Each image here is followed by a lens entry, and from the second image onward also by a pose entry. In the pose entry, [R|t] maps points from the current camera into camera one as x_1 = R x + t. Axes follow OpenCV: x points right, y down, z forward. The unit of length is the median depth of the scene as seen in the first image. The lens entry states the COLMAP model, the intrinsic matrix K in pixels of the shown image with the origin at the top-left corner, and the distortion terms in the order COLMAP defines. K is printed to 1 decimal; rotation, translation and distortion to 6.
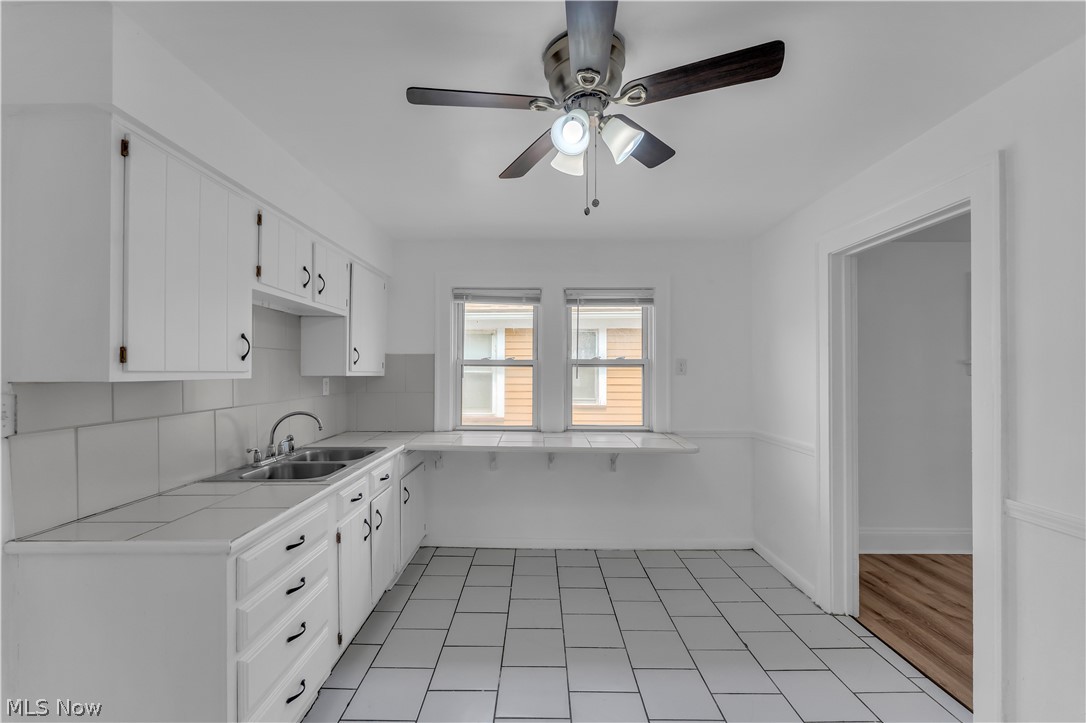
lens RADIAL K [[440.9, 0, 537.1], [0, 440.9, 365.0], [0, 0, 1]] dist [0.003667, -0.000332]
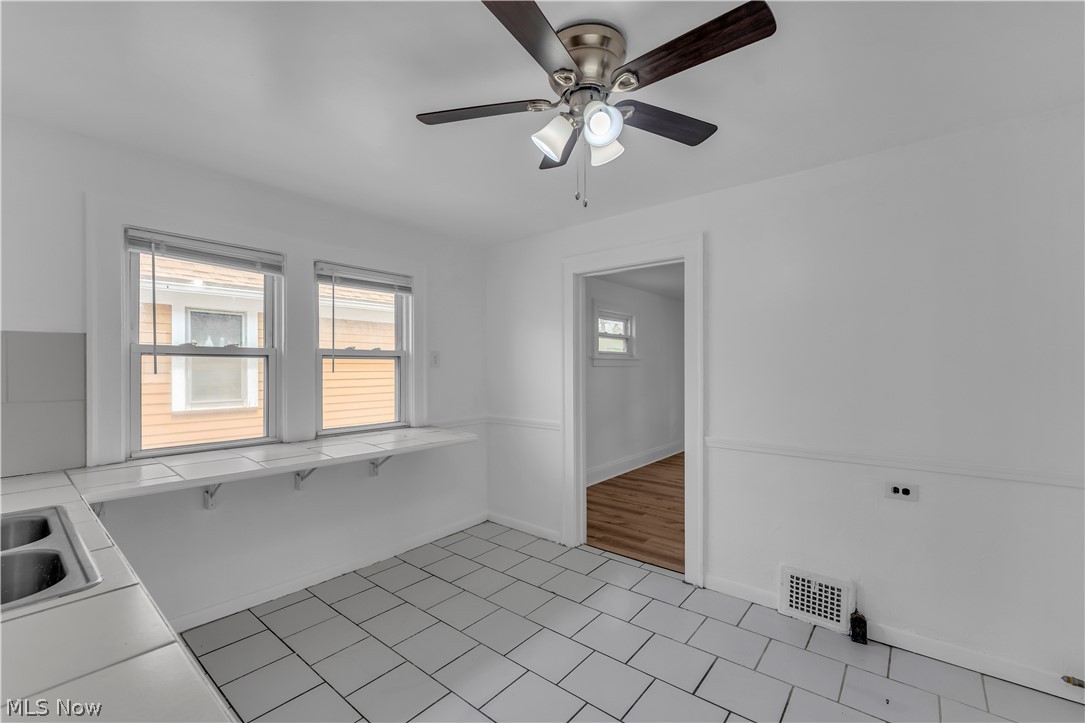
lens RADIAL K [[440.5, 0, 551.9], [0, 440.5, 367.0], [0, 0, 1]] dist [0.003667, -0.000332]
pose [[0.641280, -0.005687, 0.767286, -0.275682], [-0.008176, 0.999865, 0.014244, 0.005201], [-0.767263, -0.015407, 0.641147, 0.156074]]
